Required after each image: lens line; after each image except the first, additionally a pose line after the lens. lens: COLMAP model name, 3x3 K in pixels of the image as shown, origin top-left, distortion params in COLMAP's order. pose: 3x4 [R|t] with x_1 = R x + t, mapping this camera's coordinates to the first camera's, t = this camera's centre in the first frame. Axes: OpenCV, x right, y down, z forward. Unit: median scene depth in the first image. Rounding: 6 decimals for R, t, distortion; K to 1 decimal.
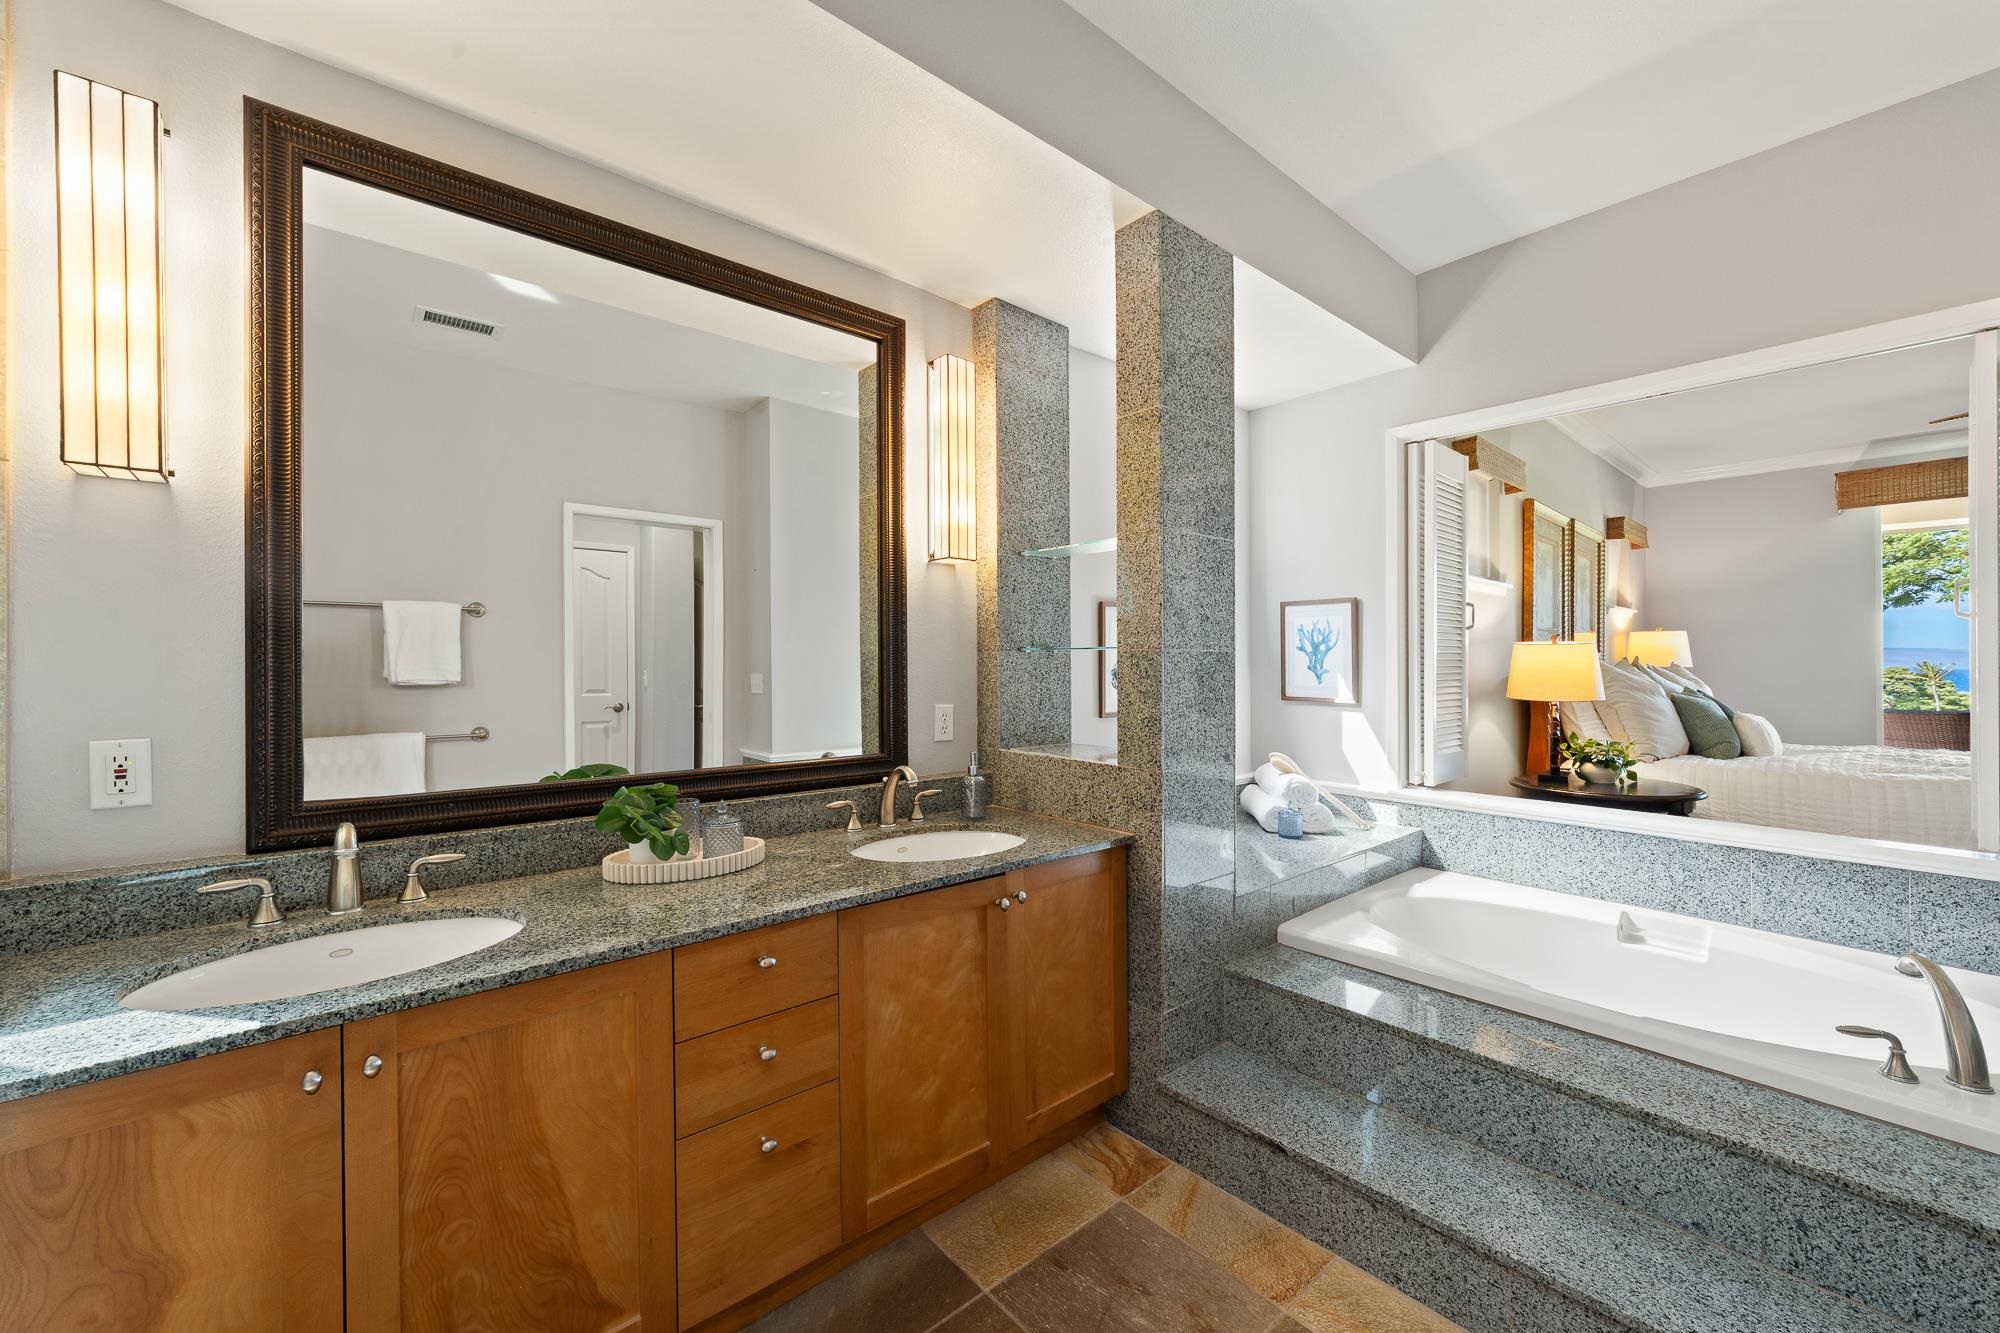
lens RADIAL K [[801.8, 0, 1009.9], [0, 801.8, 665.6], [0, 0, 1]] dist [-0.002539, -0.000440]
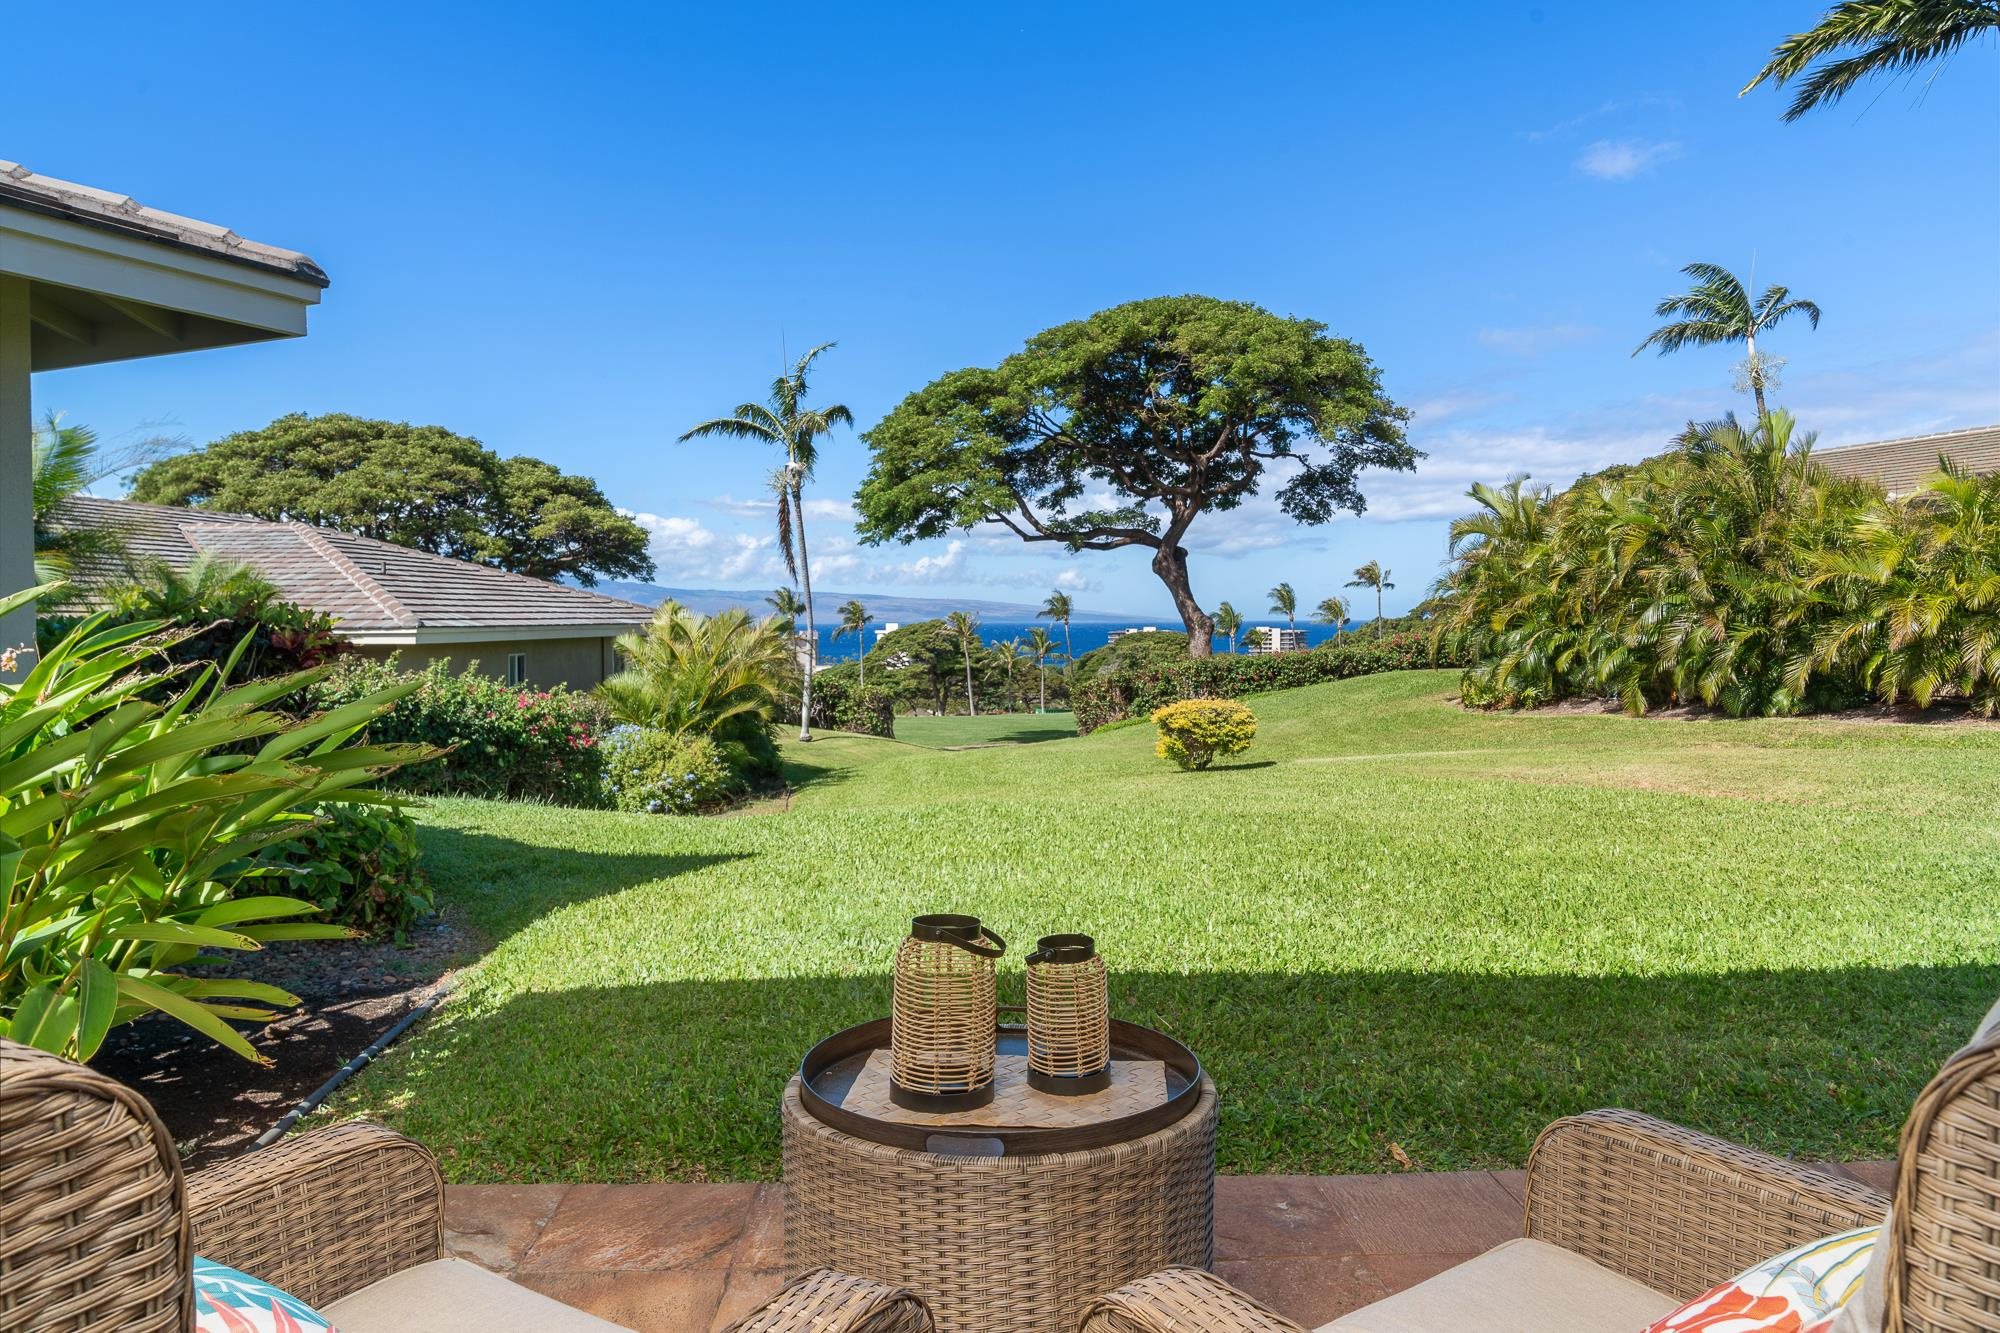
lens RADIAL K [[1353.7, 0, 995.5], [0, 1353.7, 677.3], [0, 0, 1]] dist [-0.021909, 0.017928]
pose [[0.640849, -0.037438, 0.766753, 2.197447], [0.006598, 0.999042, 0.043265, 0.044153], [-0.767638, -0.022668, 0.640482, 1.610621]]
